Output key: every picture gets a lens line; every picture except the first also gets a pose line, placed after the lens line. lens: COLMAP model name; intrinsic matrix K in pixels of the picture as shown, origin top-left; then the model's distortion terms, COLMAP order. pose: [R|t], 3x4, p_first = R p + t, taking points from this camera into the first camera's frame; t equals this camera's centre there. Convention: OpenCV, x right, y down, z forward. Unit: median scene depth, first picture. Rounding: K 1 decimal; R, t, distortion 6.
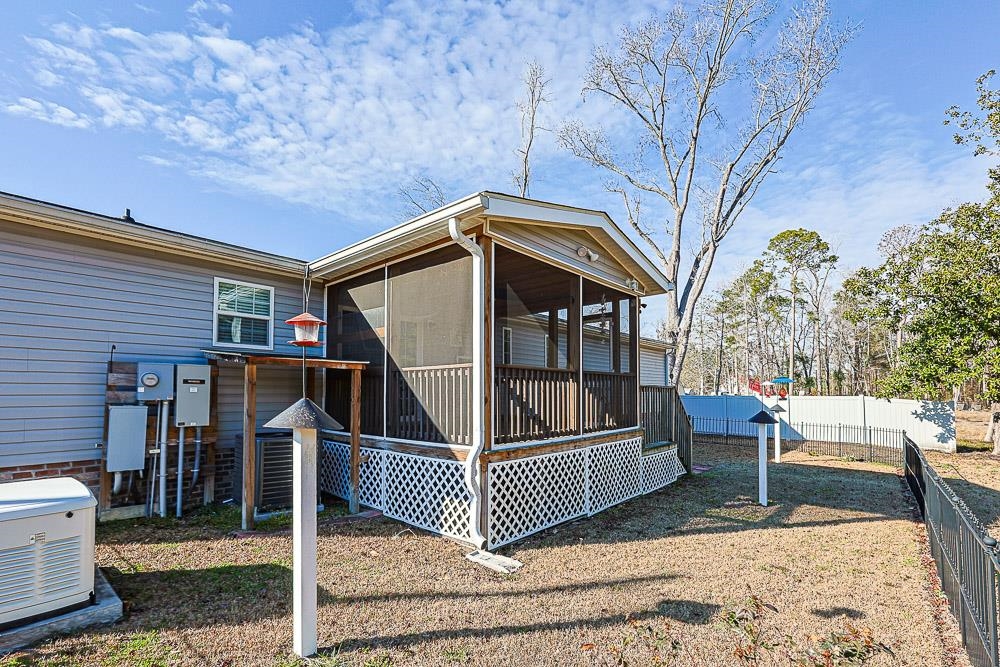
lens RADIAL K [[435.6, 0, 498.4], [0, 435.6, 365.9], [0, 0, 1]] dist [-0.001422, -0.000074]
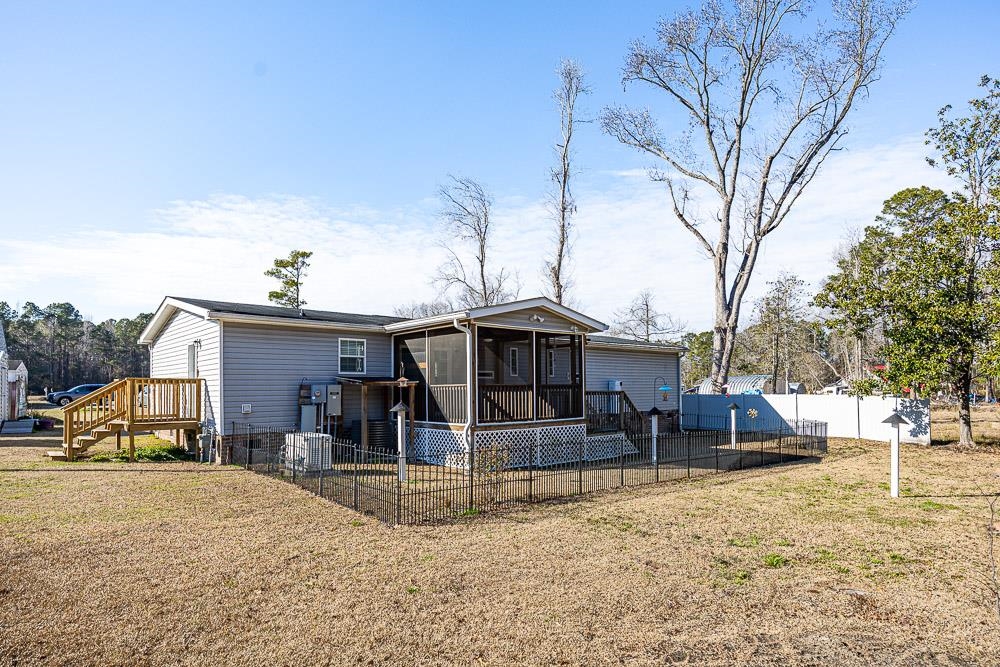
lens RADIAL K [[578.5, 0, 500.0], [0, 578.5, 333.5], [0, 0, 1]] dist [0.002214, 0.000345]
pose [[0.991103, -0.021626, -0.131328, 0.394231], [0.016916, 0.999177, -0.036876, -0.121260], [0.132018, 0.034326, 0.990653, -1.471679]]
